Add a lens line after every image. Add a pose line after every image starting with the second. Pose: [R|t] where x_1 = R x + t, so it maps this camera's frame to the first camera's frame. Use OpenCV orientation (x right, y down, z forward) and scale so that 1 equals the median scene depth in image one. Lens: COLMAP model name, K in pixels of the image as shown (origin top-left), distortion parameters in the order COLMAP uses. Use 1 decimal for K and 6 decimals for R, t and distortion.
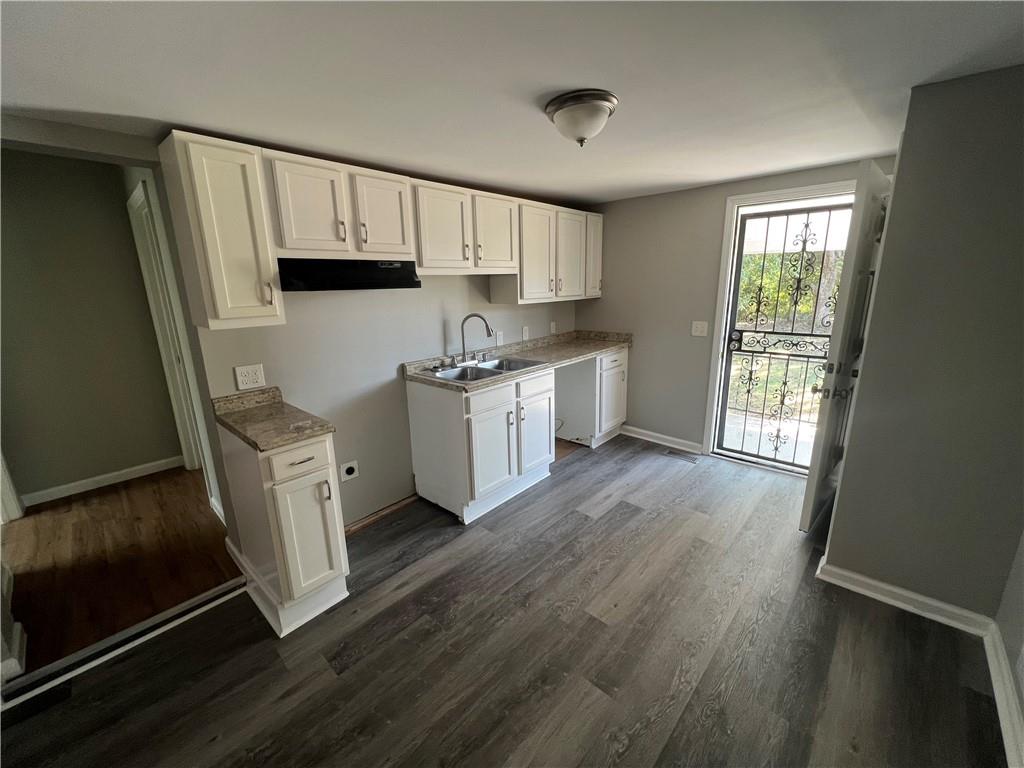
lens RADIAL K [[415.1, 0, 505.5], [0, 415.1, 382.8], [0, 0, 1]] dist [0.001204, 0.000421]
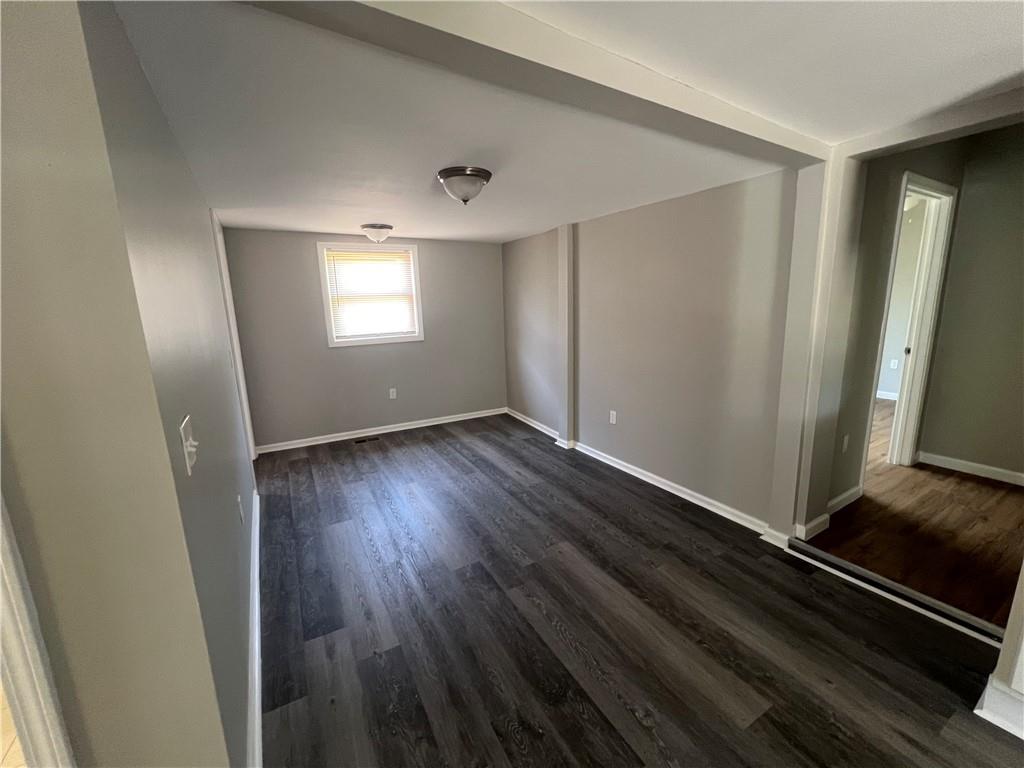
lens RADIAL K [[415.1, 0, 509.2], [0, 415.1, 381.2], [0, 0, 1]] dist [0.001204, 0.000421]
pose [[-0.284099, 0.214744, -0.934437, 0.250697], [-0.201904, 0.939342, 0.277257, 0.001835], [0.937295, 0.267435, -0.223509, 0.182067]]
